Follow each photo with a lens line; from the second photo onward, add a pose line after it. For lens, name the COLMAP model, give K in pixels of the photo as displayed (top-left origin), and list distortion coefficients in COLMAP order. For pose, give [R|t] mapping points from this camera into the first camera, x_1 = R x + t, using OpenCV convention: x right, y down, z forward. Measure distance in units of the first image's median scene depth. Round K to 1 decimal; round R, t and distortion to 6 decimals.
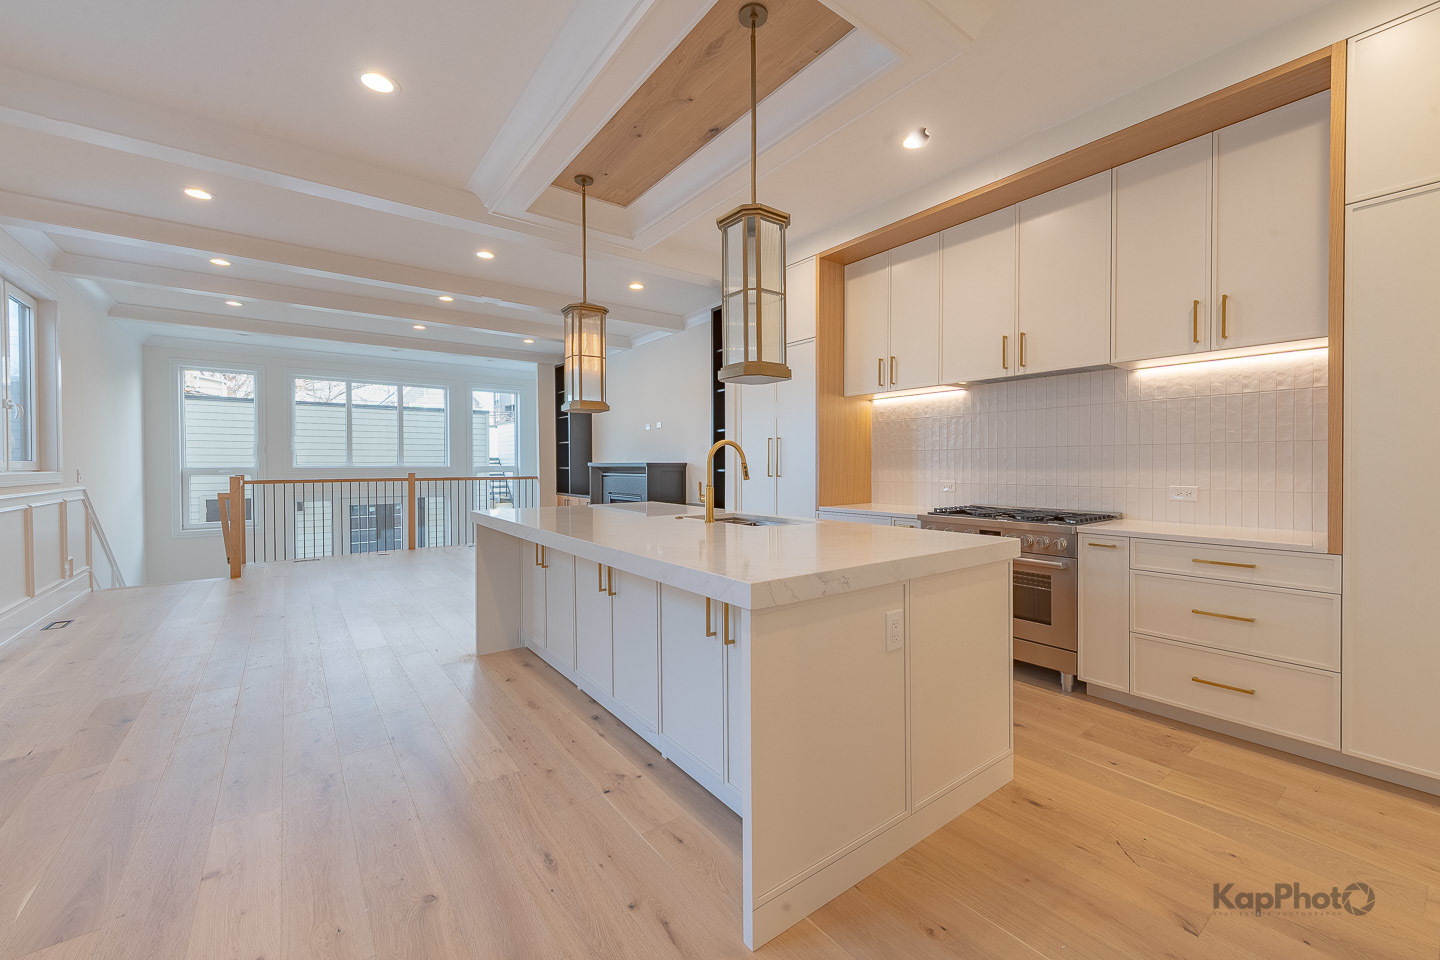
lens RADIAL K [[577.3, 0, 724.5], [0, 577.3, 469.8], [0, 0, 1]] dist [-0.001963, -0.000165]
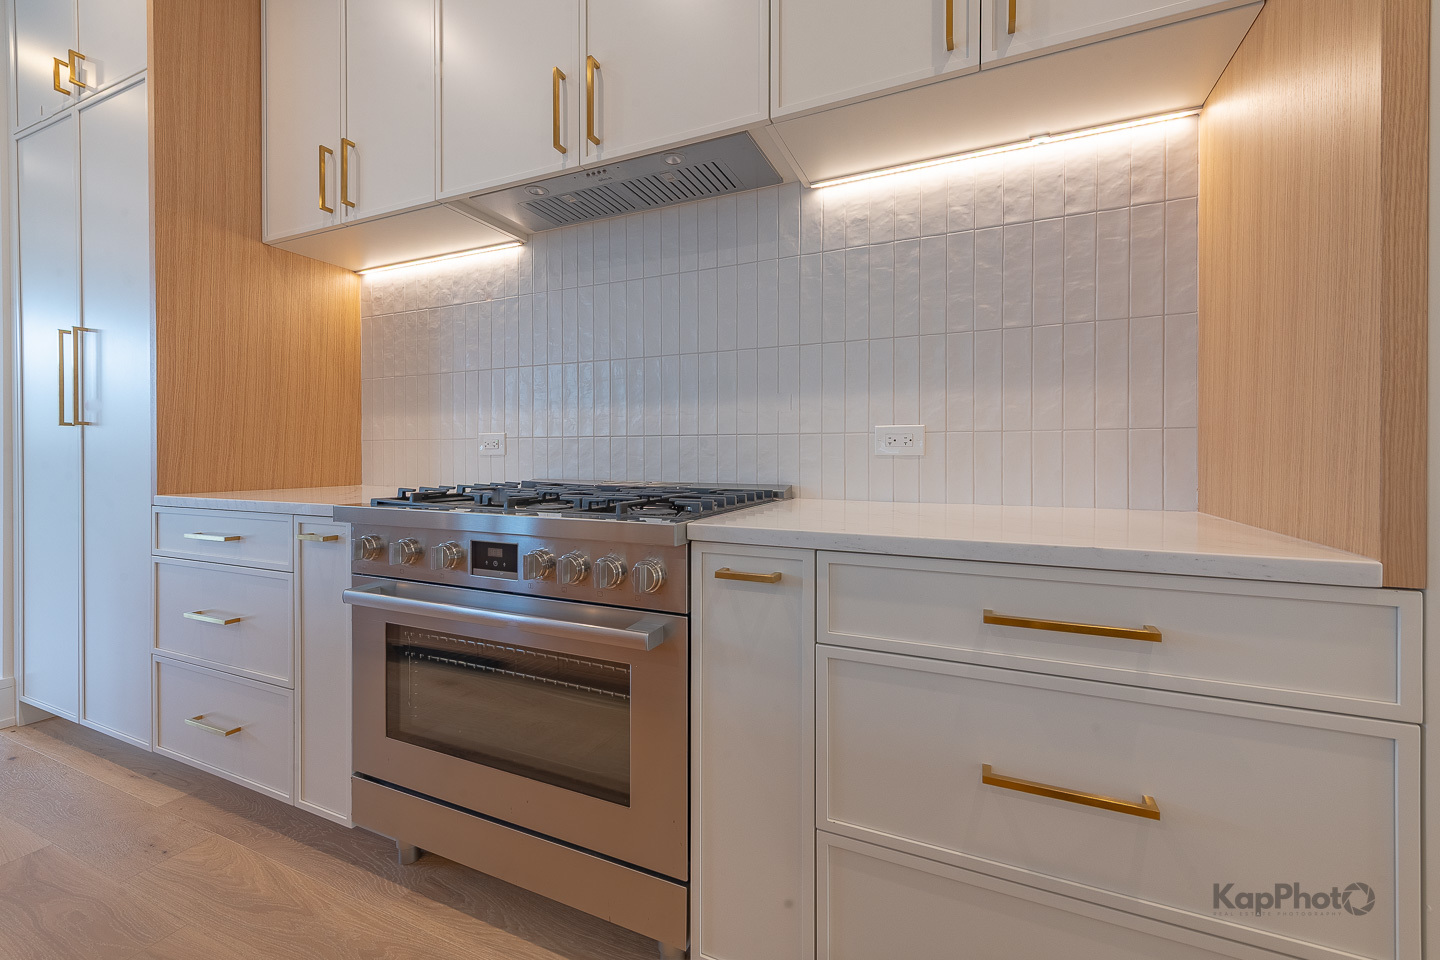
lens RADIAL K [[574.6, 0, 719.2], [0, 574.6, 466.7], [0, 0, 1]] dist [0.010001, -0.000263]
pose [[0.883272, -0.008613, 0.468782, 0.440196], [0.003776, 0.999930, 0.011257, 0.056625], [-0.468846, -0.008173, 0.883242, 0.648115]]
